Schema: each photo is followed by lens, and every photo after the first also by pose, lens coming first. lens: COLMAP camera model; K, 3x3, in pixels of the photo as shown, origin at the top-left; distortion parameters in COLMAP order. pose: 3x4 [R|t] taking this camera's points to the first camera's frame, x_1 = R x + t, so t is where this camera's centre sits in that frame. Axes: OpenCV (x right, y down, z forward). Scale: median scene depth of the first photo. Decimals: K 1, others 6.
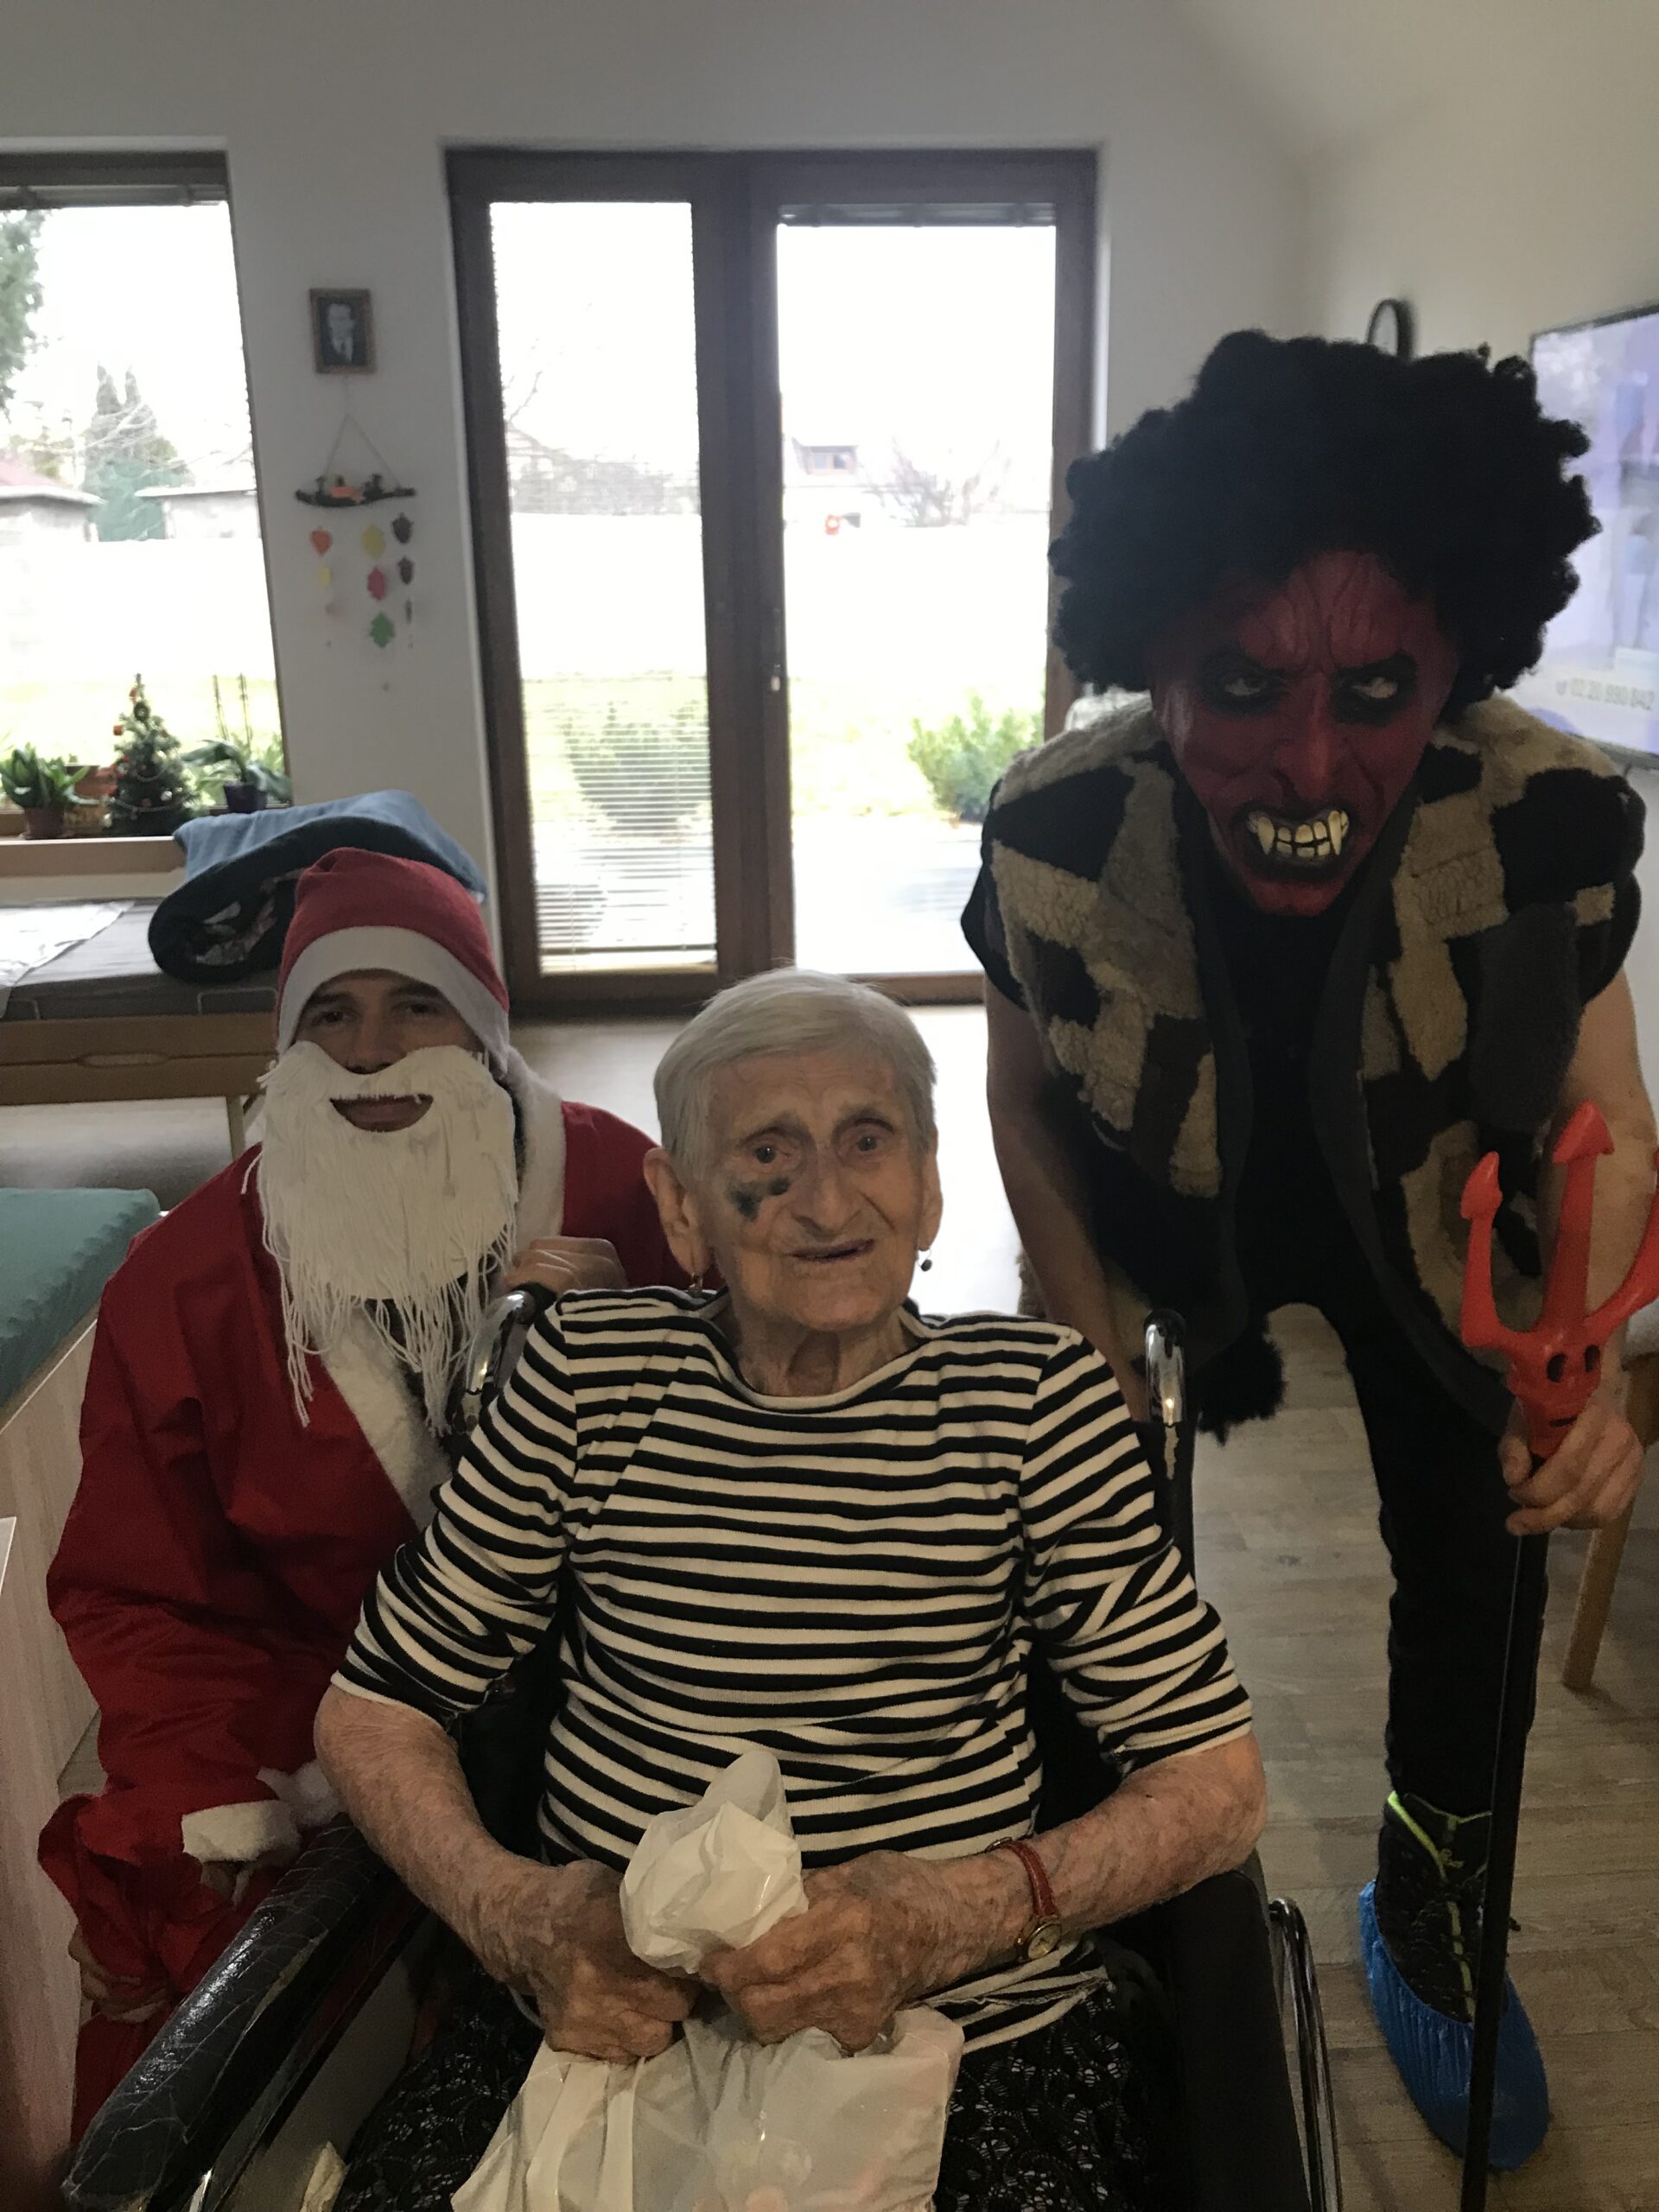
lens RADIAL K [[1844.3, 0, 810.8], [0, 1844.3, 1094.8], [0, 0, 1]] dist [0.018065, 0.003481]
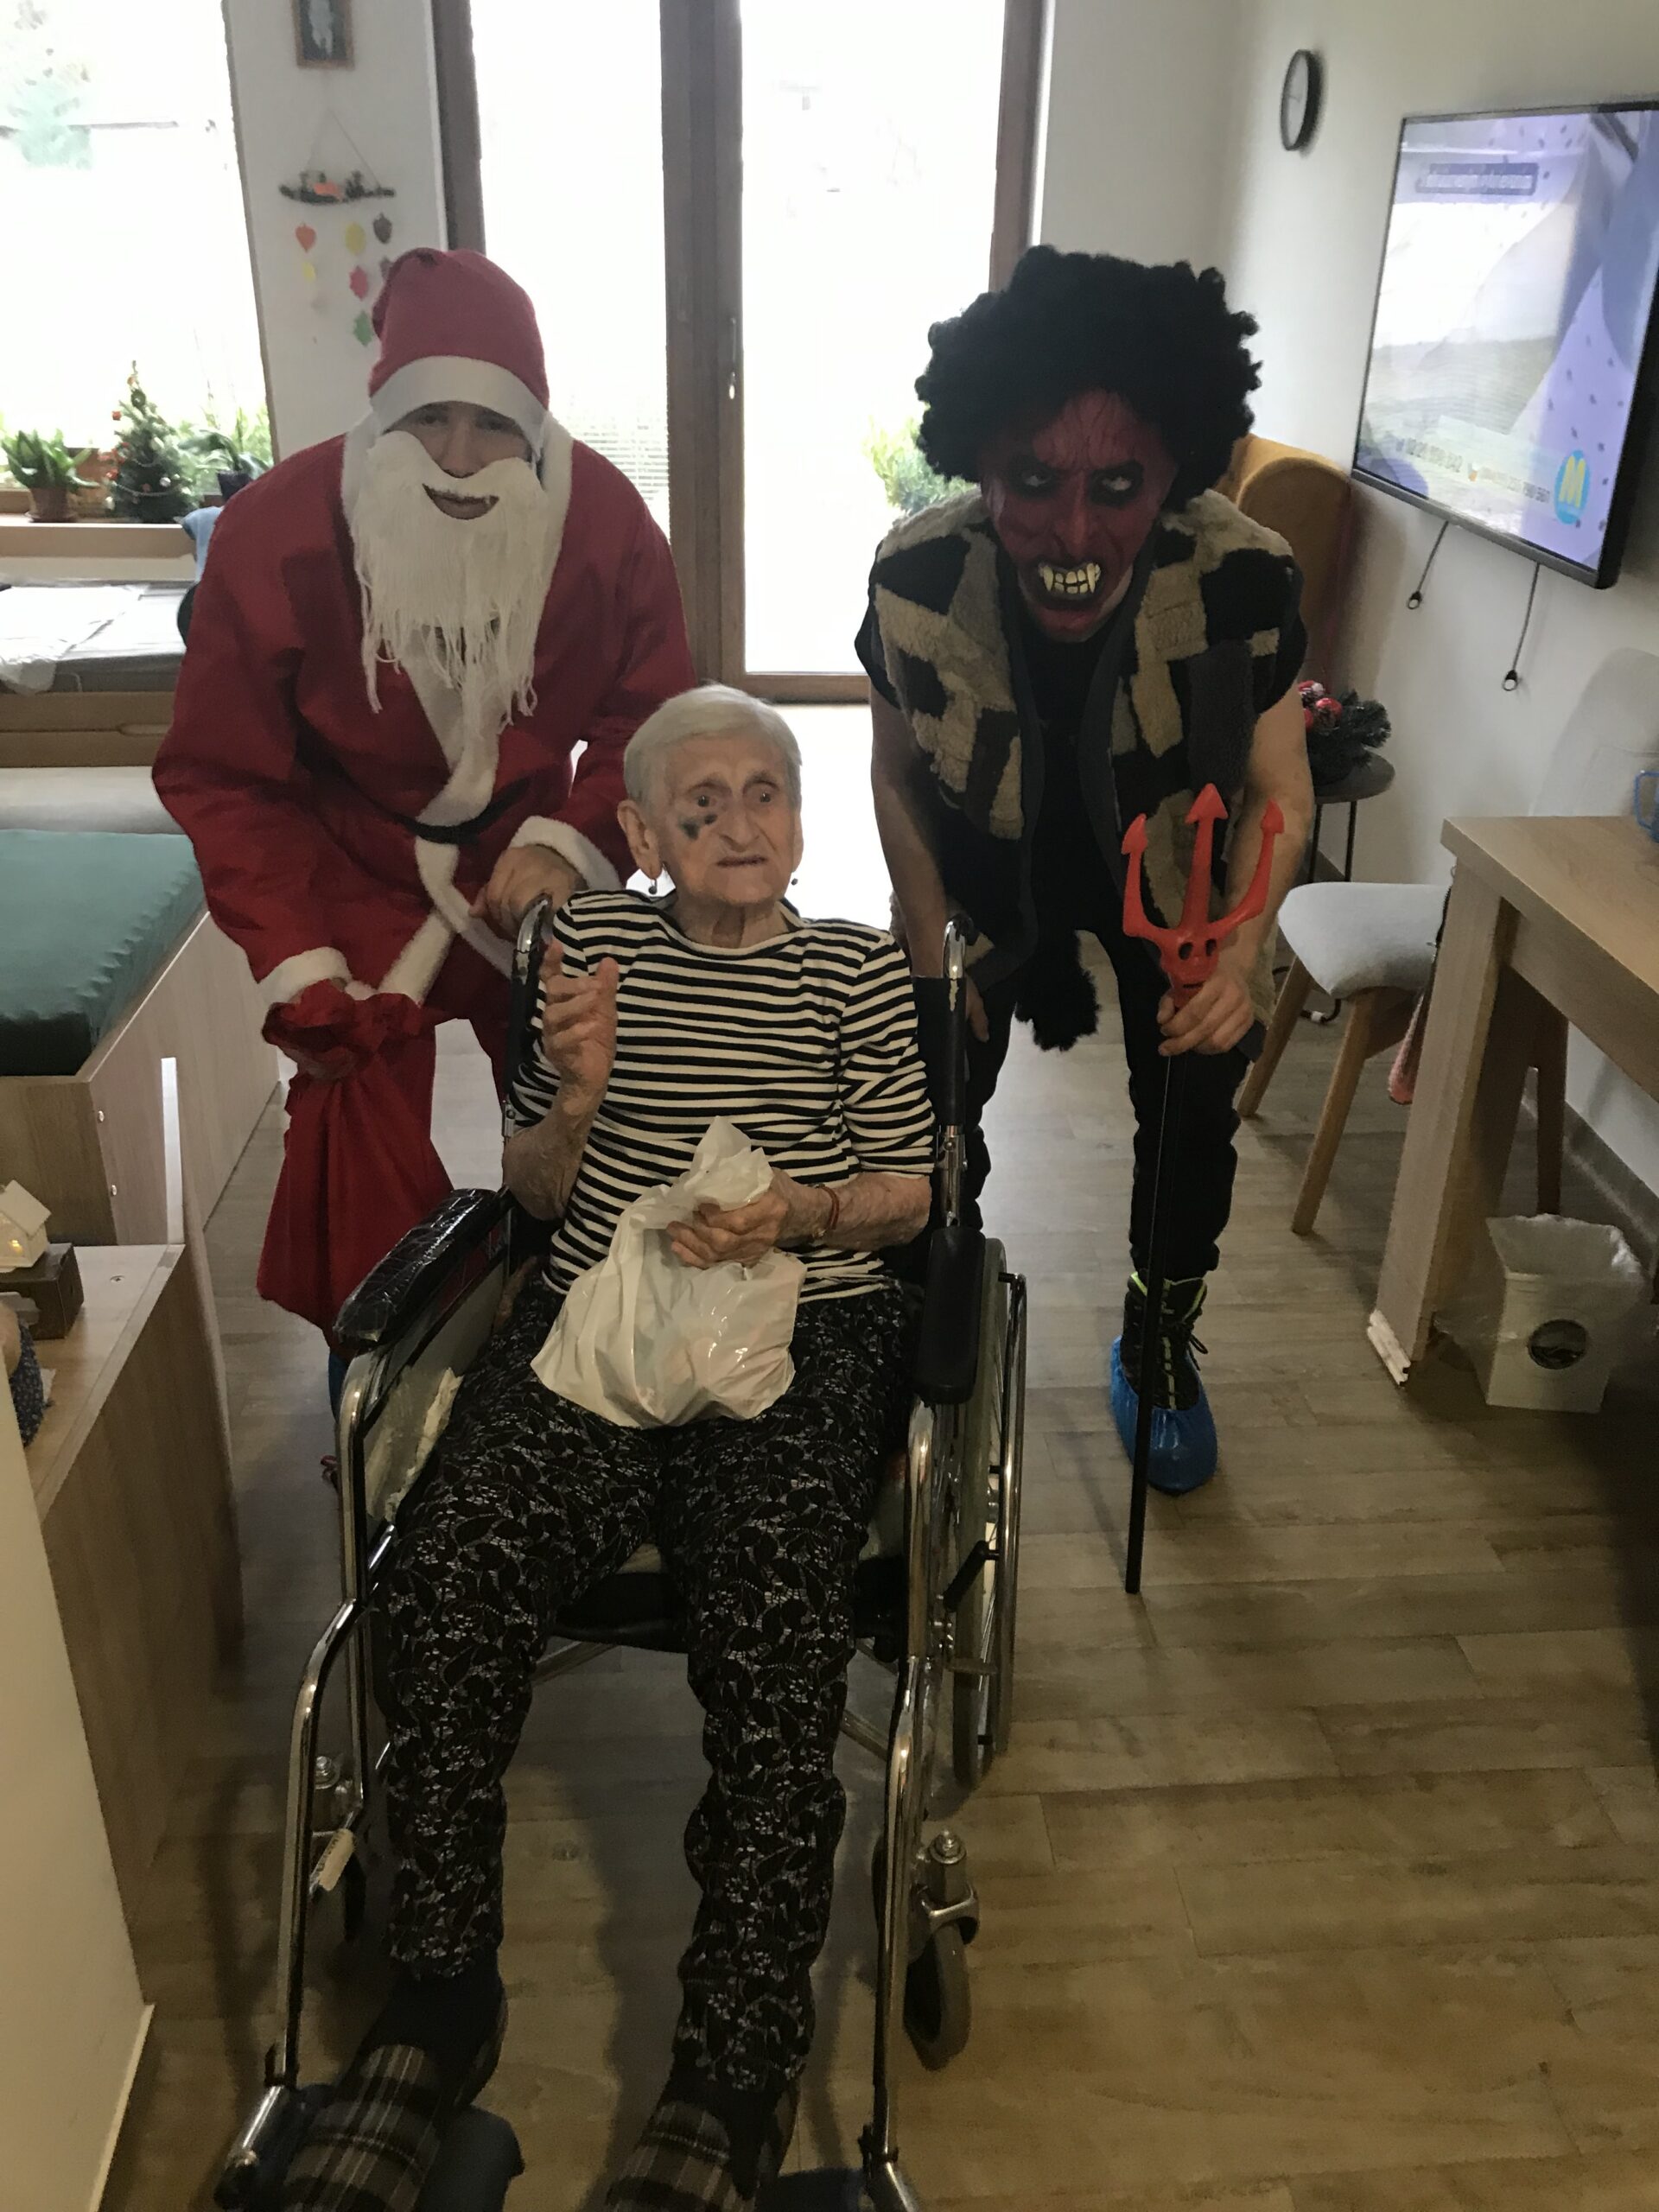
lens RADIAL K [[1812.1, 0, 827.8], [0, 1812.1, 1097.8], [0, 0, 1]] dist [0.014132, 0.018359]
pose [[0.998979, 0.023810, 0.038389, 0.010868], [-0.029808, 0.985984, 0.164155, 0.012272], [-0.033943, -0.165132, 0.985687, -0.204649]]
